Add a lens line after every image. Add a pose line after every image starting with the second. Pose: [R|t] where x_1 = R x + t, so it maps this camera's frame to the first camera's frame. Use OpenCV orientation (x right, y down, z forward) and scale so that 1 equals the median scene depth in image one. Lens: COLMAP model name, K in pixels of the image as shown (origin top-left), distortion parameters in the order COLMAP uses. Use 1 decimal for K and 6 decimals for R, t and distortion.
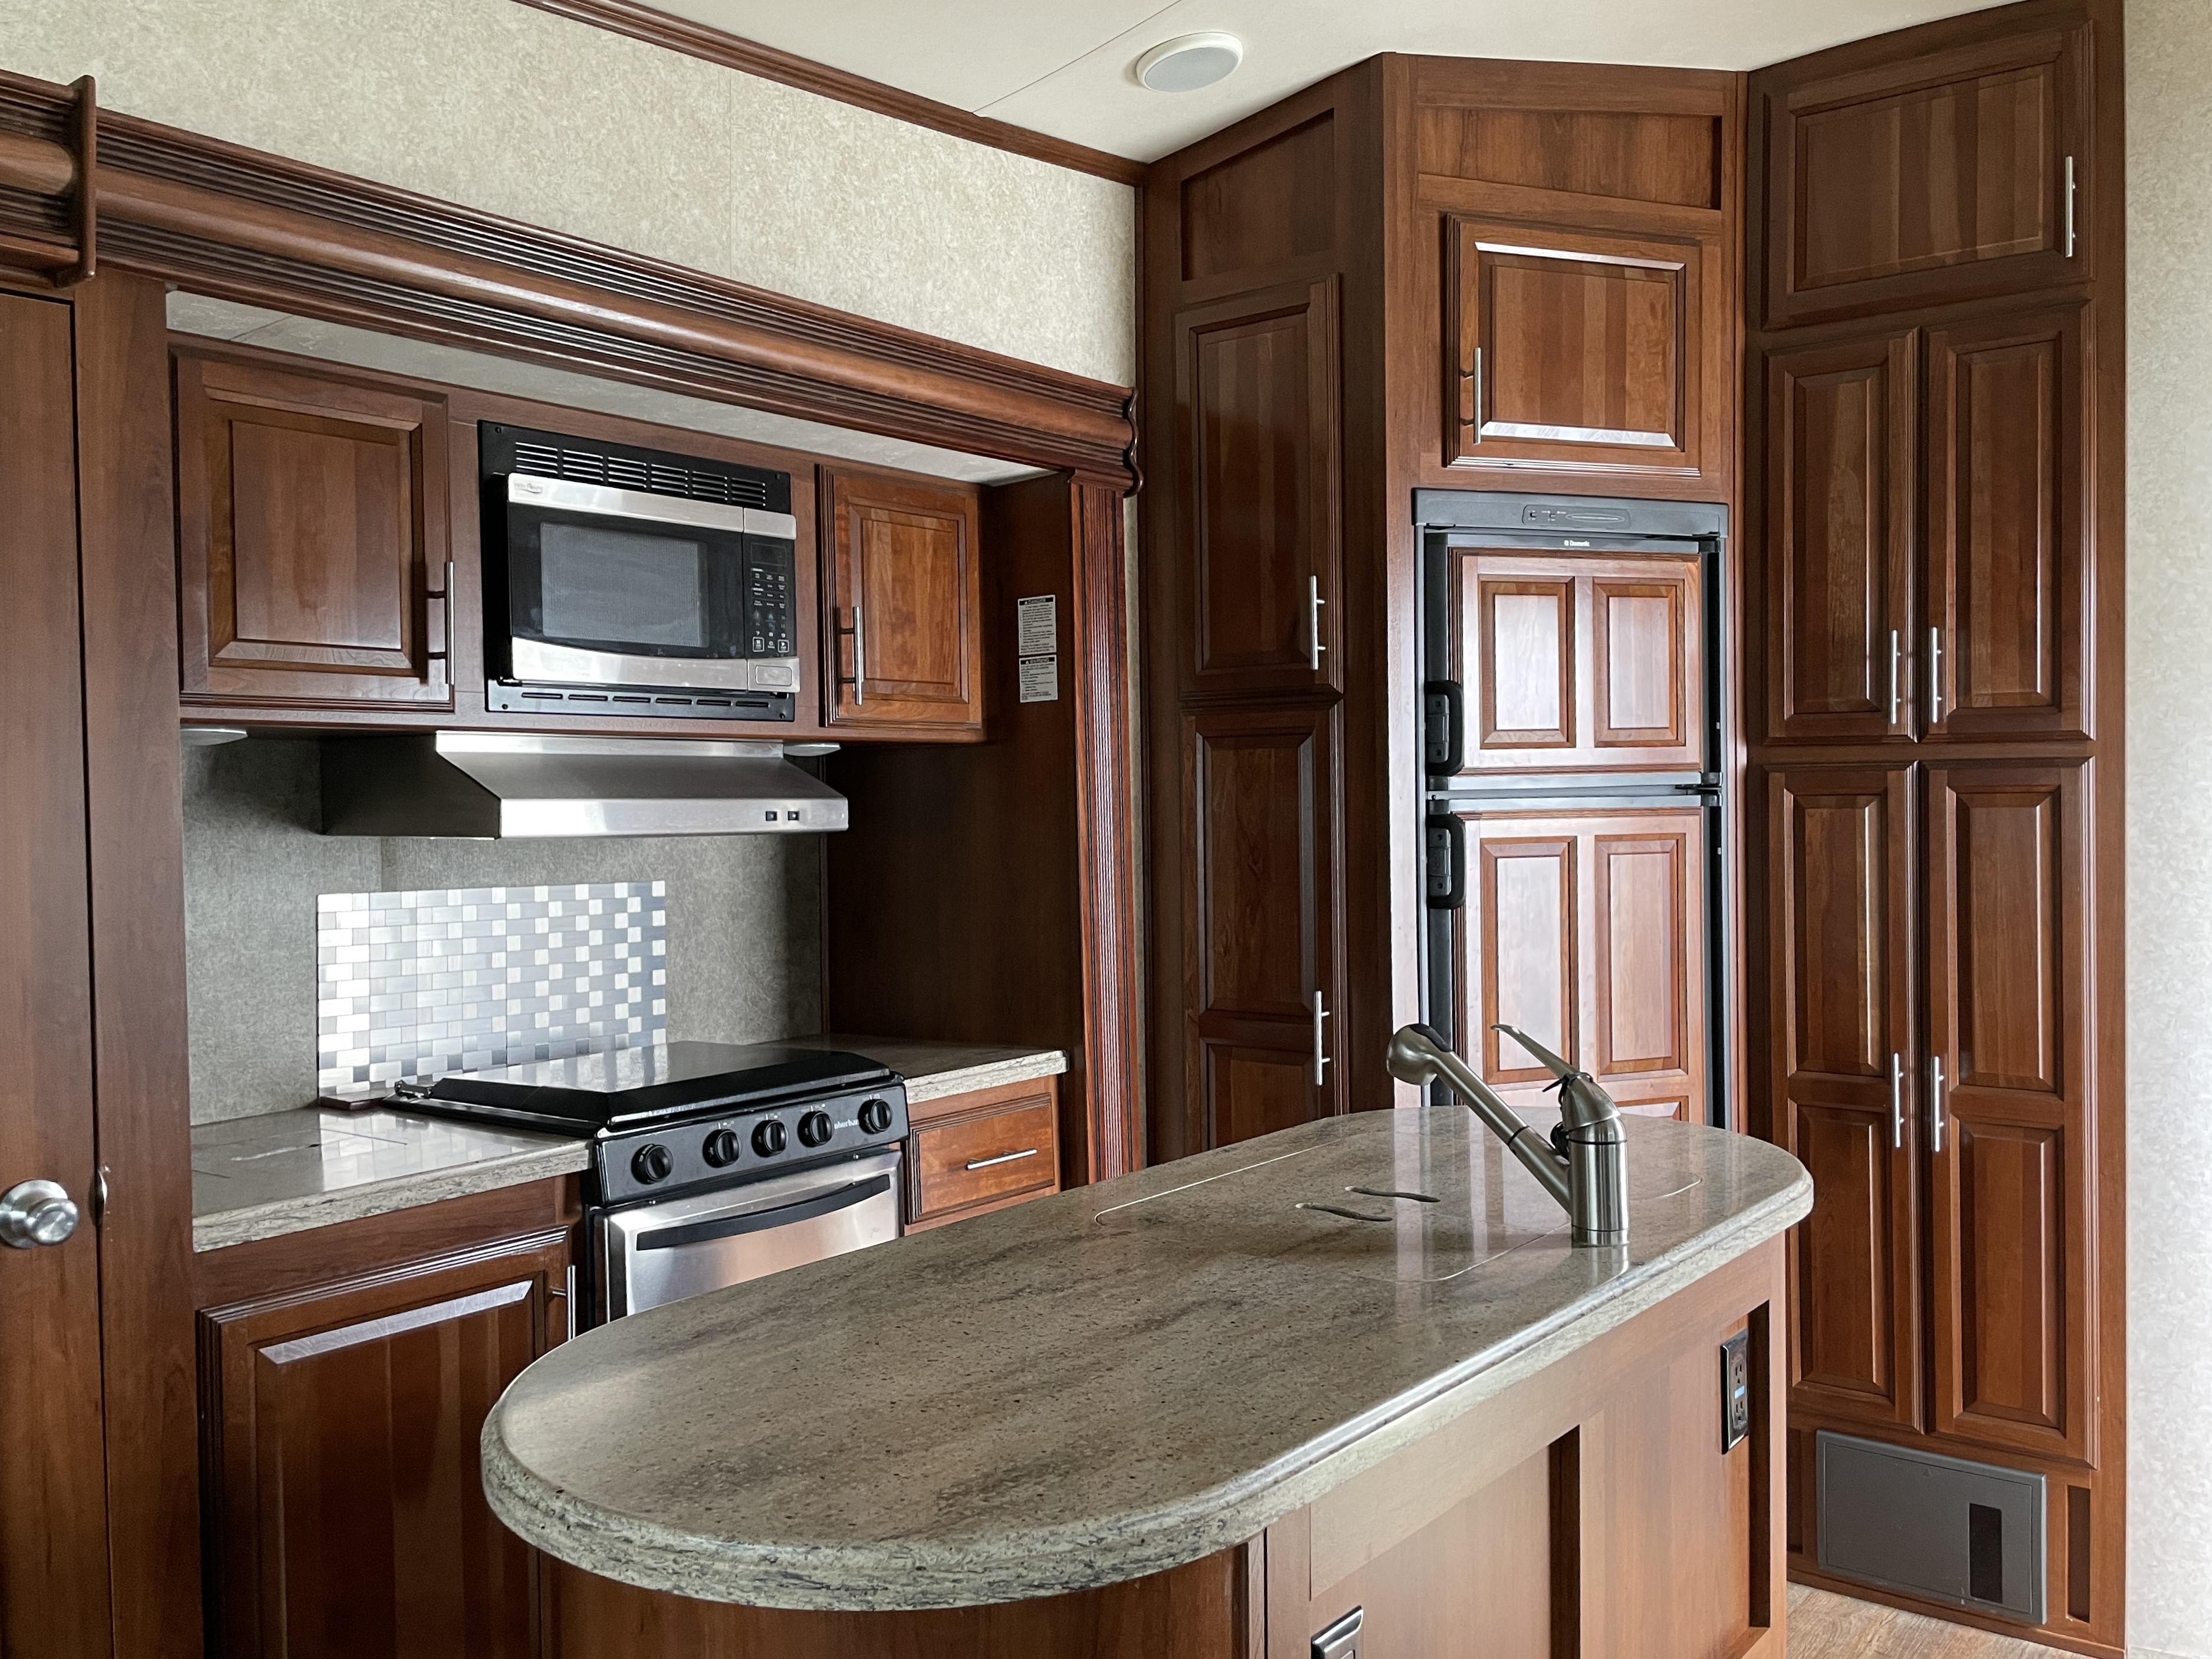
lens RADIAL K [[1839.2, 0, 1106.0], [0, 1839.2, 829.5], [0, 0, 1]] dist [0.088775, -0.133478]
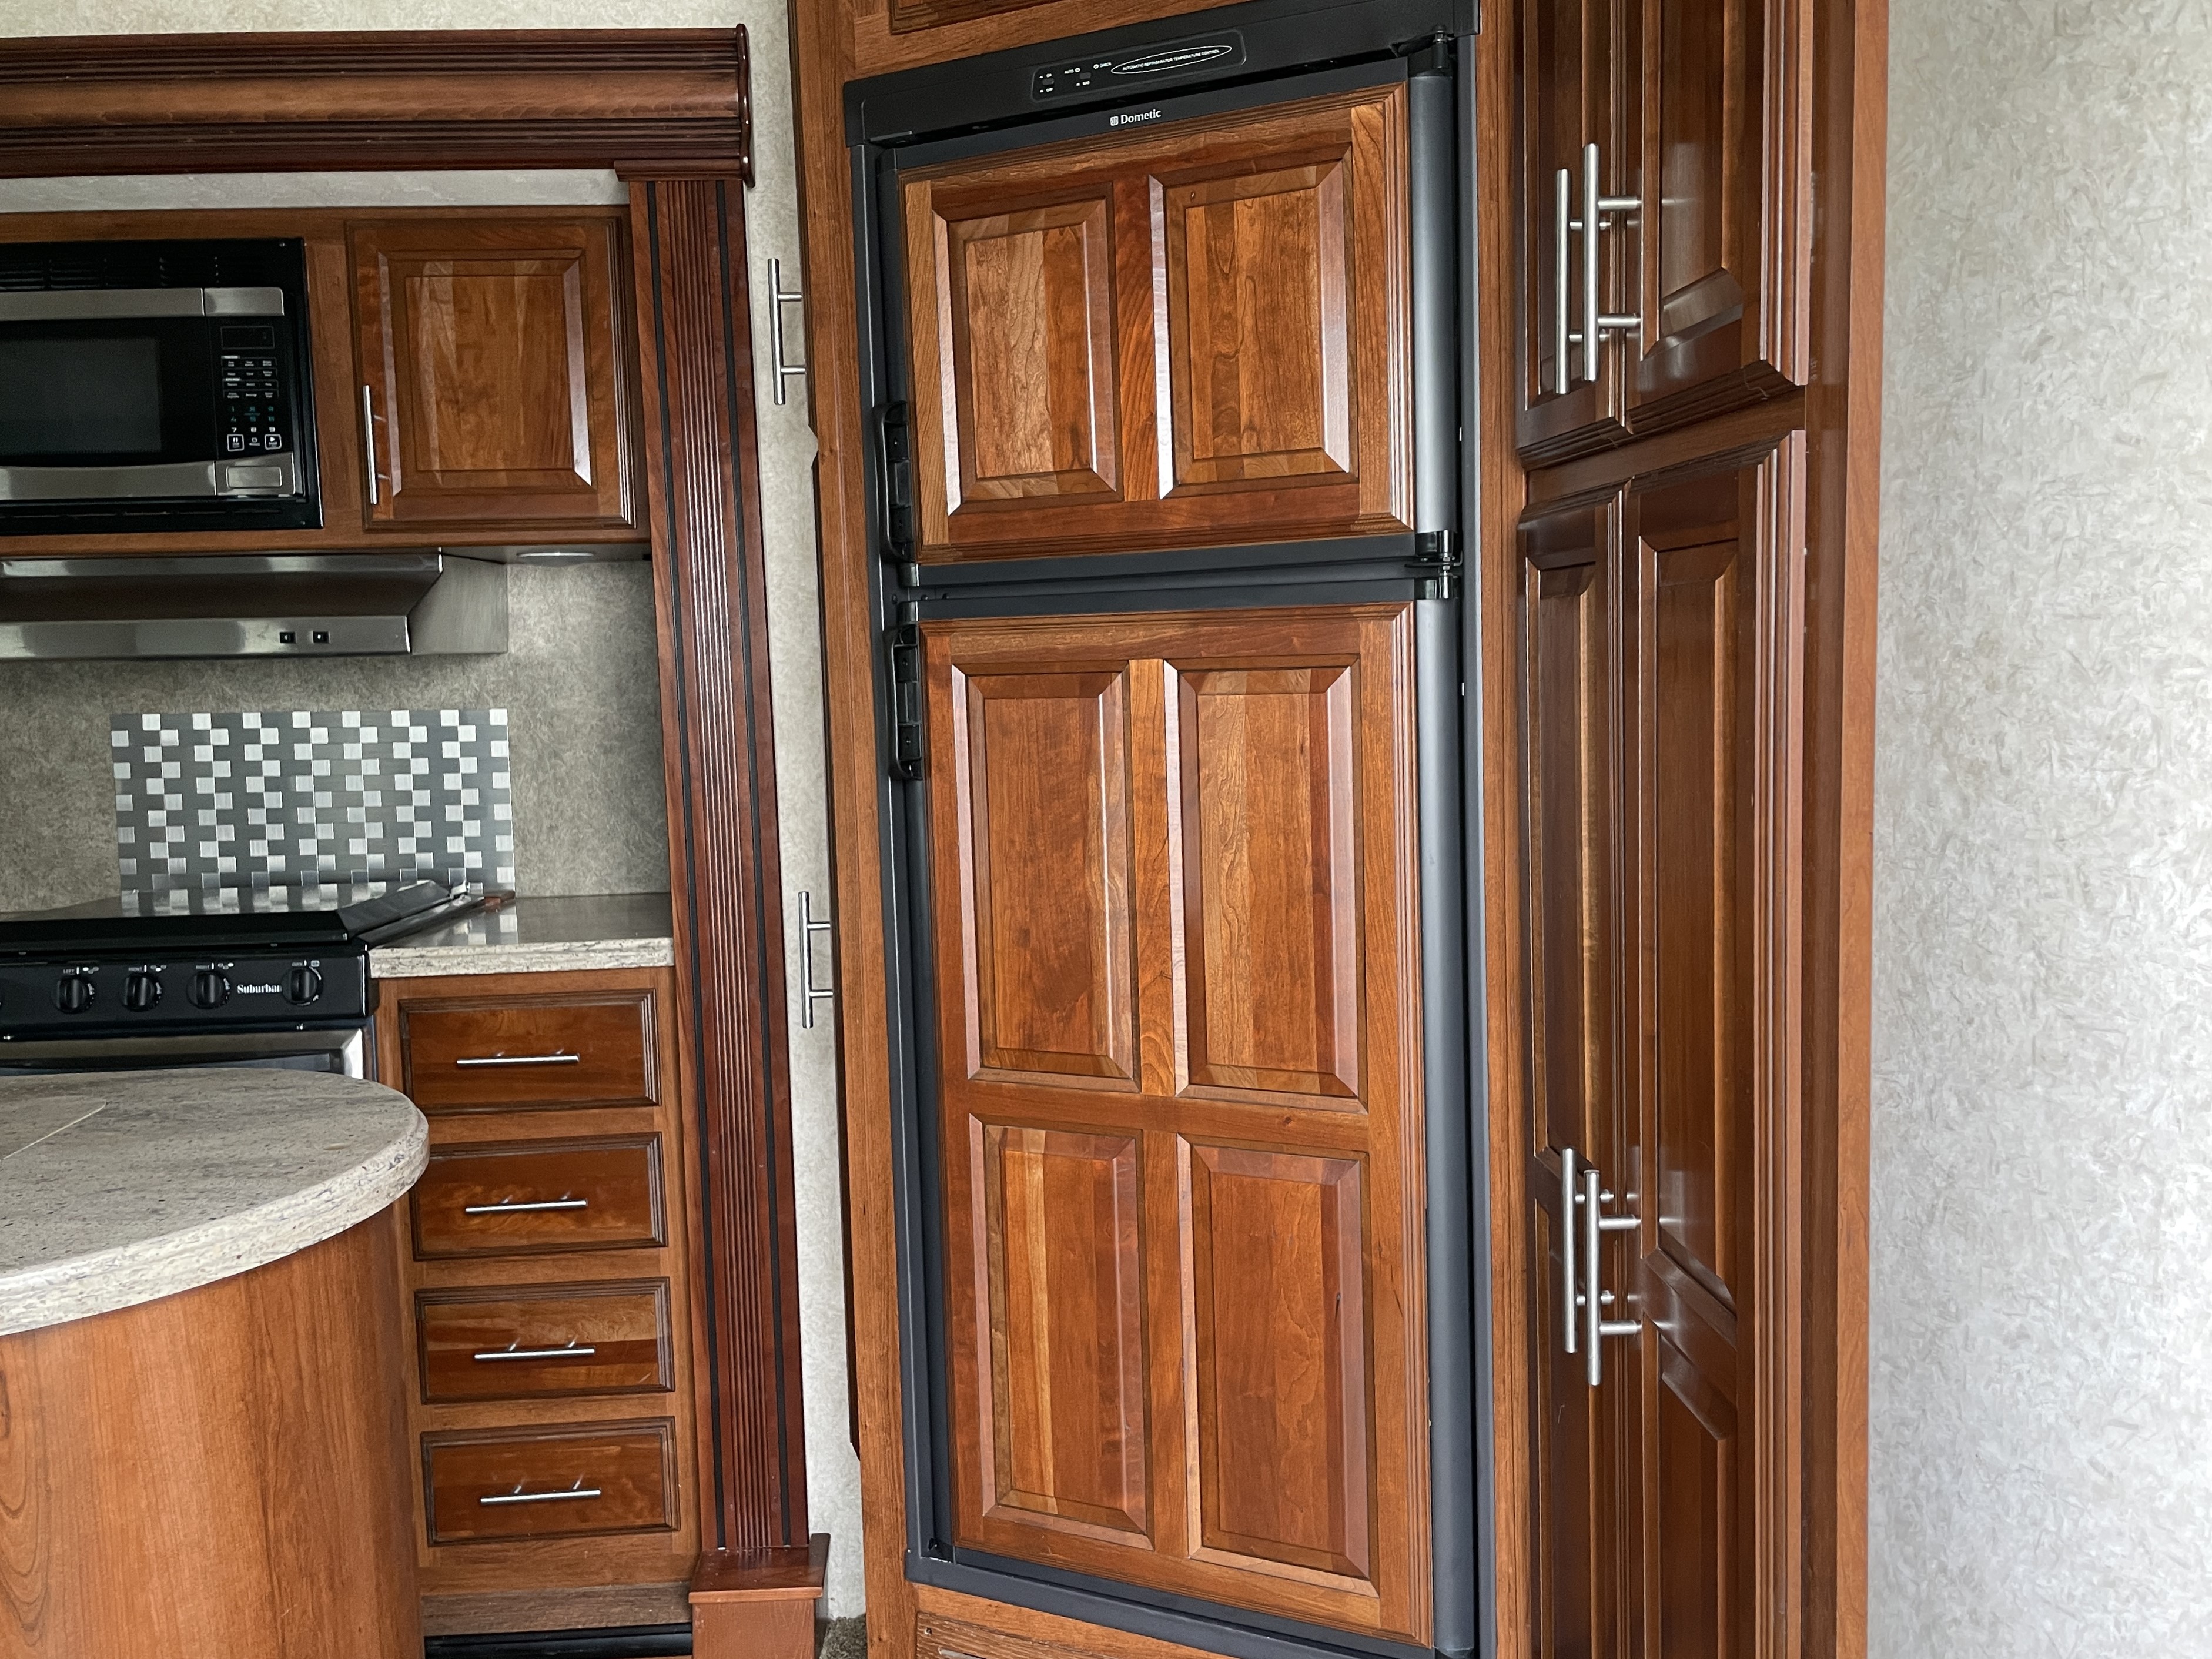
lens RADIAL K [[1814.6, 0, 1106.0], [0, 1814.6, 829.5], [0, 0, 1]] dist [0.051247, -0.090522]
pose [[0.669418, 0.067851, -0.739781, 0.679378], [0.002642, 0.995597, 0.093704, 0.003301], [0.742881, -0.064682, 0.666291, 0.643772]]
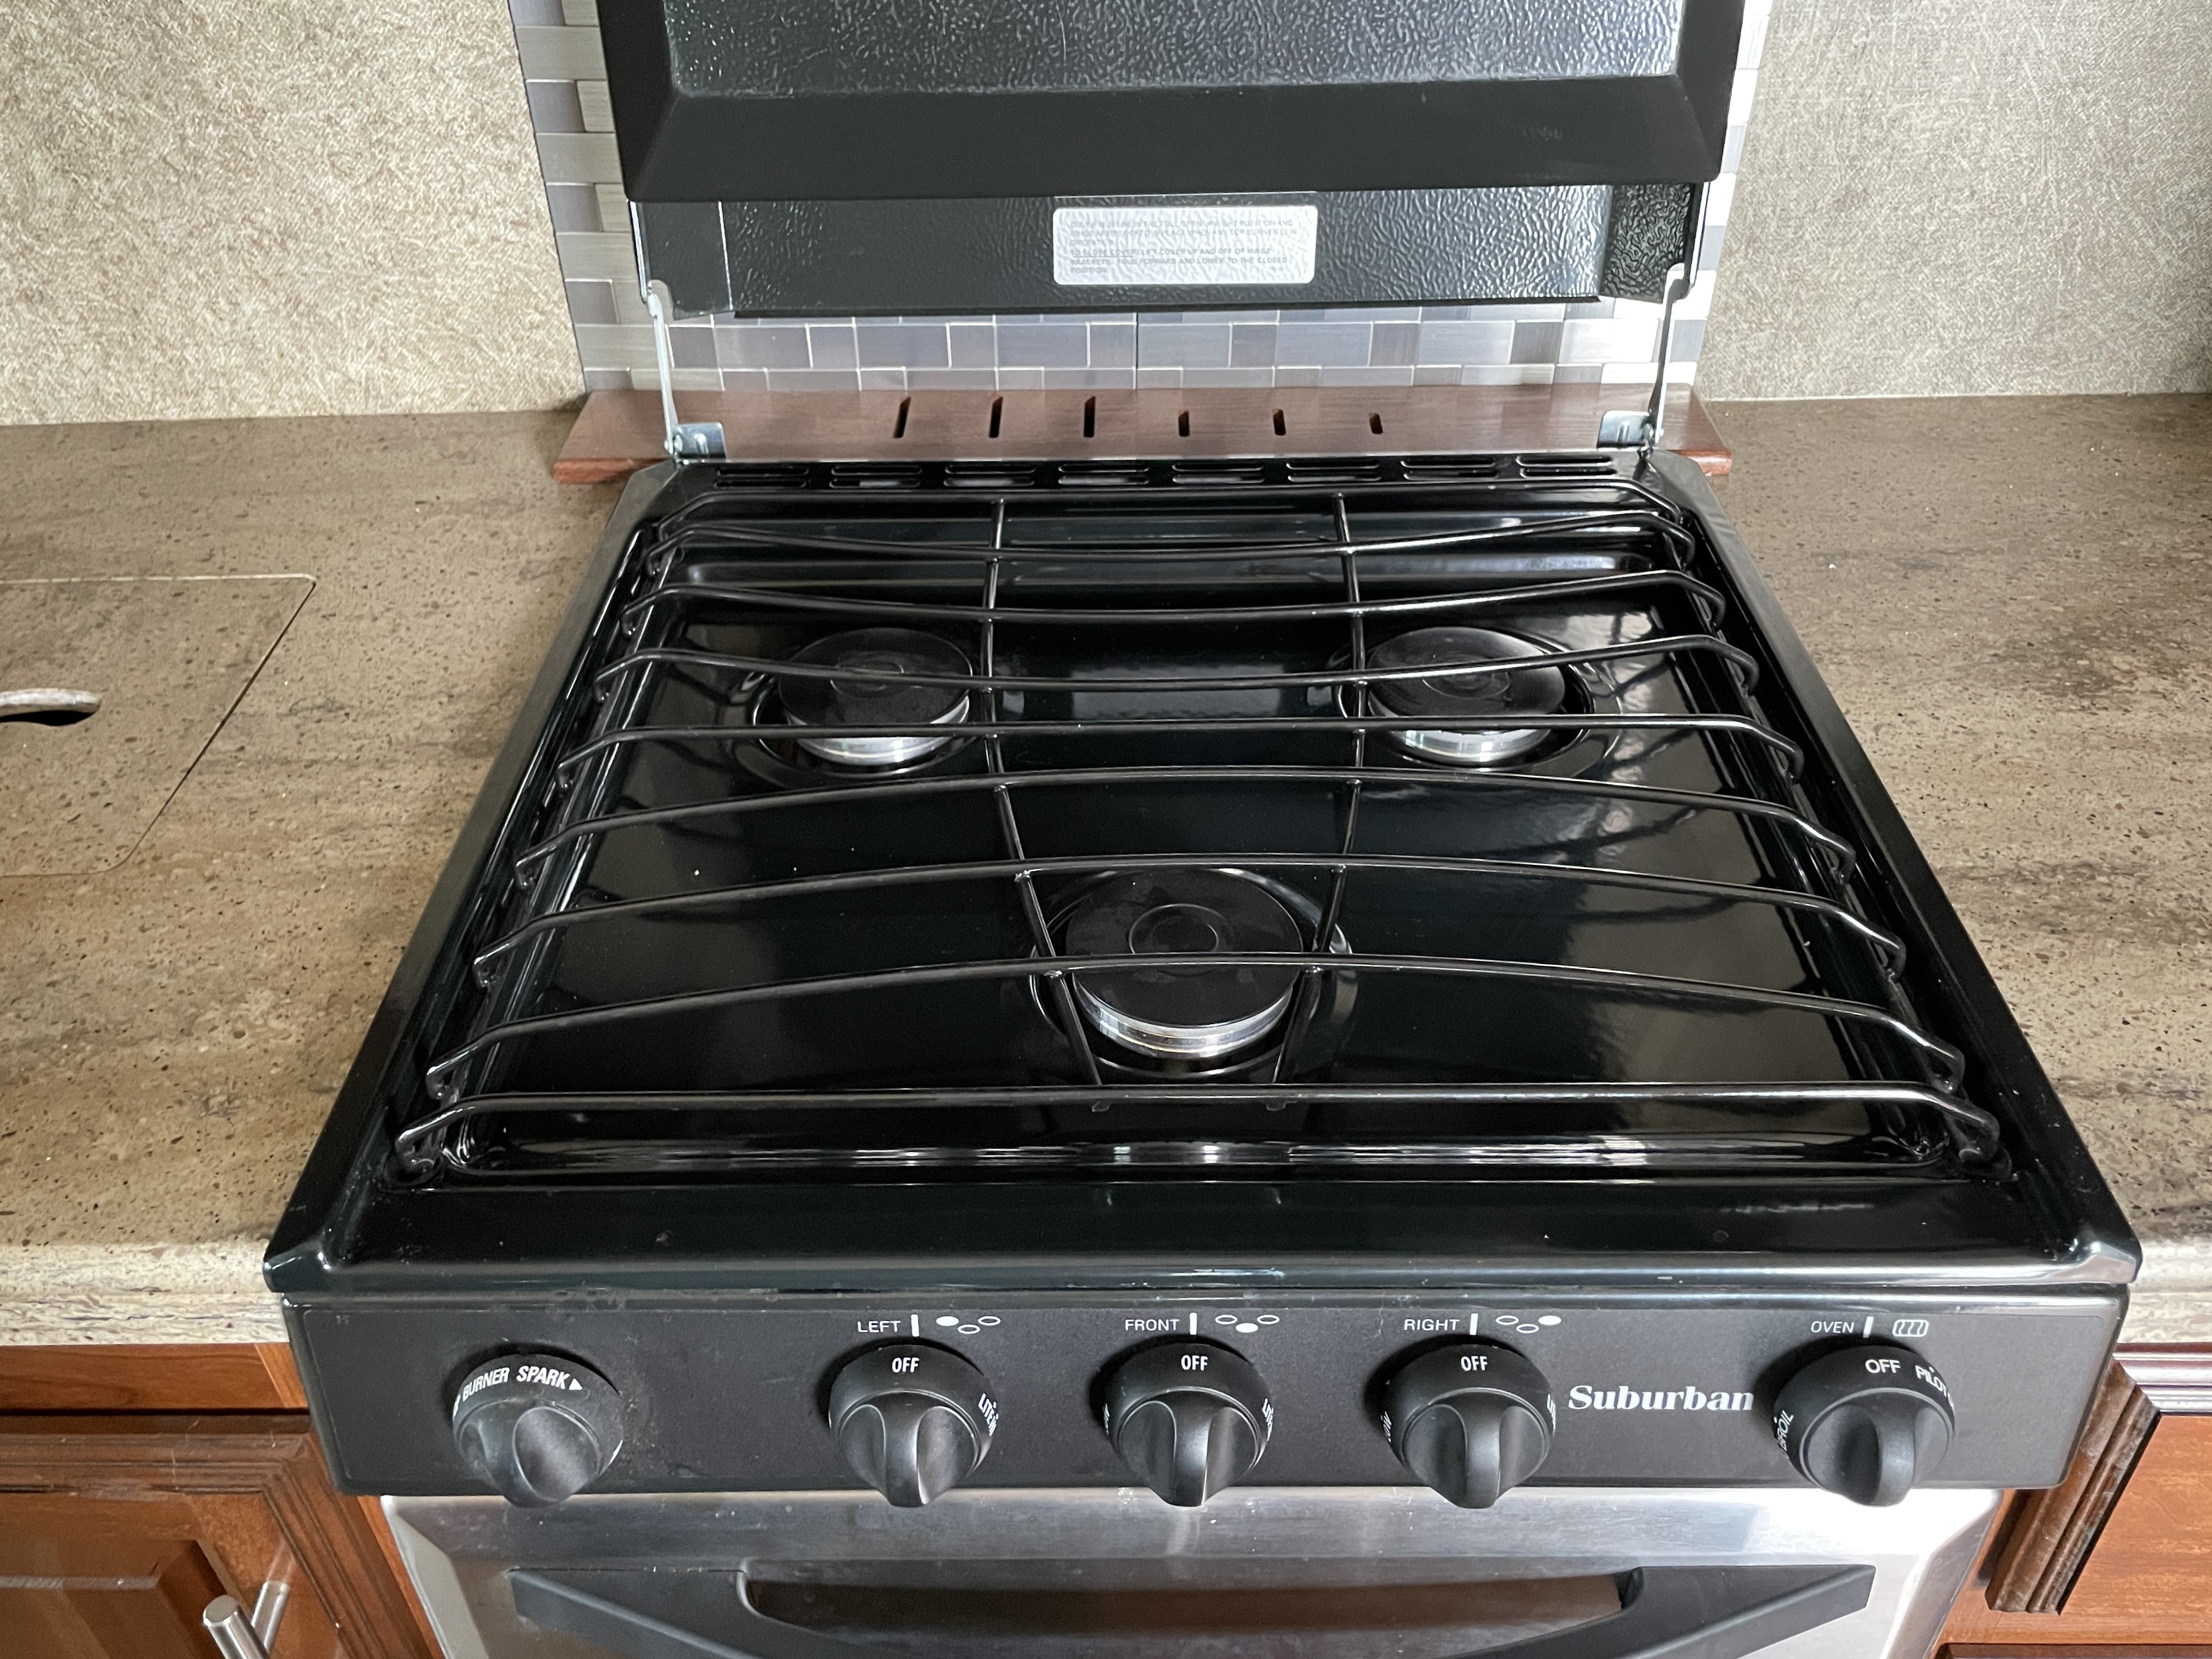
lens RADIAL K [[1839.2, 0, 1106.0], [0, 1839.2, 829.5], [0, 0, 1]] dist [0.088775, -0.133478]
pose [[0.617156, 0.477044, -0.625737, -0.066739], [0.000054, 0.795227, 0.606311, -0.014975], [0.786841, -0.374223, 0.490754, 0.774810]]
